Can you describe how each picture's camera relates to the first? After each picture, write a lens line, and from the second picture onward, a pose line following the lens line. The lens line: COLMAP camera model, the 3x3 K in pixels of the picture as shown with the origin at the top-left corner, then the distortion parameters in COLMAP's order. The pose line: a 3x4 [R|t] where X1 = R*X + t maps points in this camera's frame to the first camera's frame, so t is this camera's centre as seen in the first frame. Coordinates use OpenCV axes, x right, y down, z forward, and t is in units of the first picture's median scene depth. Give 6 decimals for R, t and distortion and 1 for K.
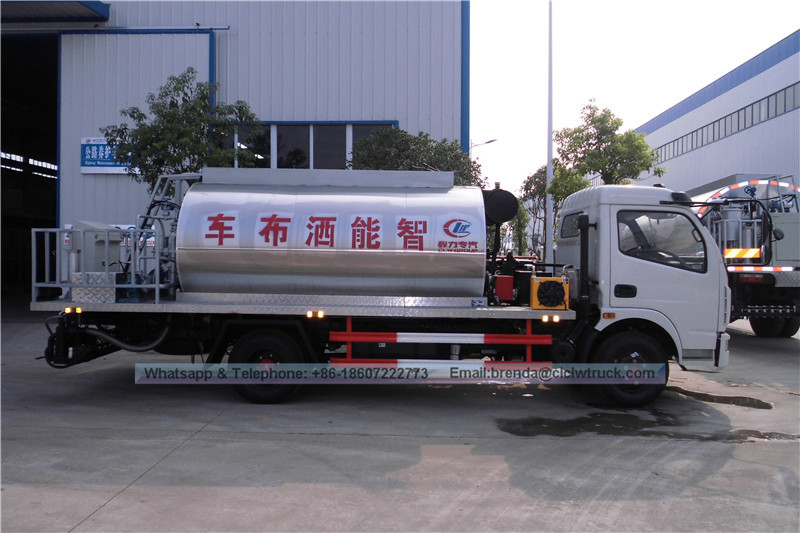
lens RADIAL K [[665.0, 0, 396.1], [0, 665.0, 253.1], [0, 0, 1]] dist [0.003215, 0.005981]
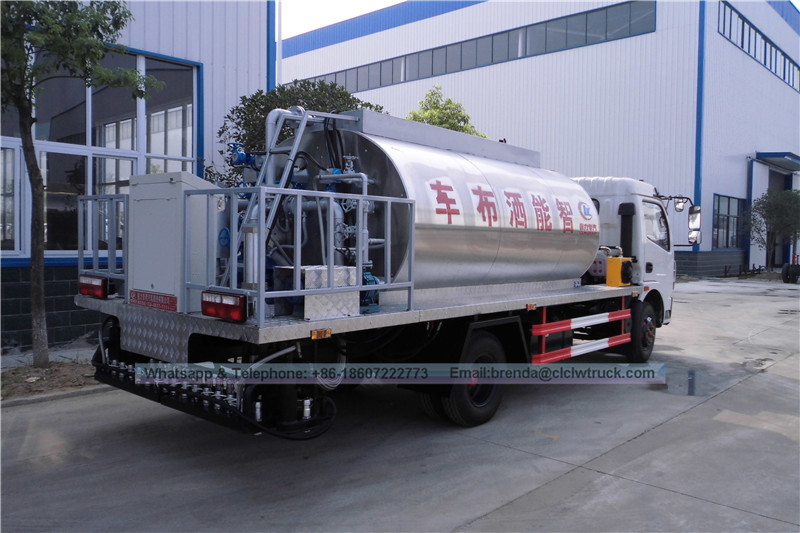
lens RADIAL K [[665.0, 0, 396.1], [0, 665.0, 253.1], [0, 0, 1]] dist [0.003215, 0.005981]
pose [[0.636537, -0.018524, 0.771024, -0.871635], [-0.009890, 0.999433, 0.032176, -0.002896], [-0.771183, -0.028106, 0.635993, 0.578251]]
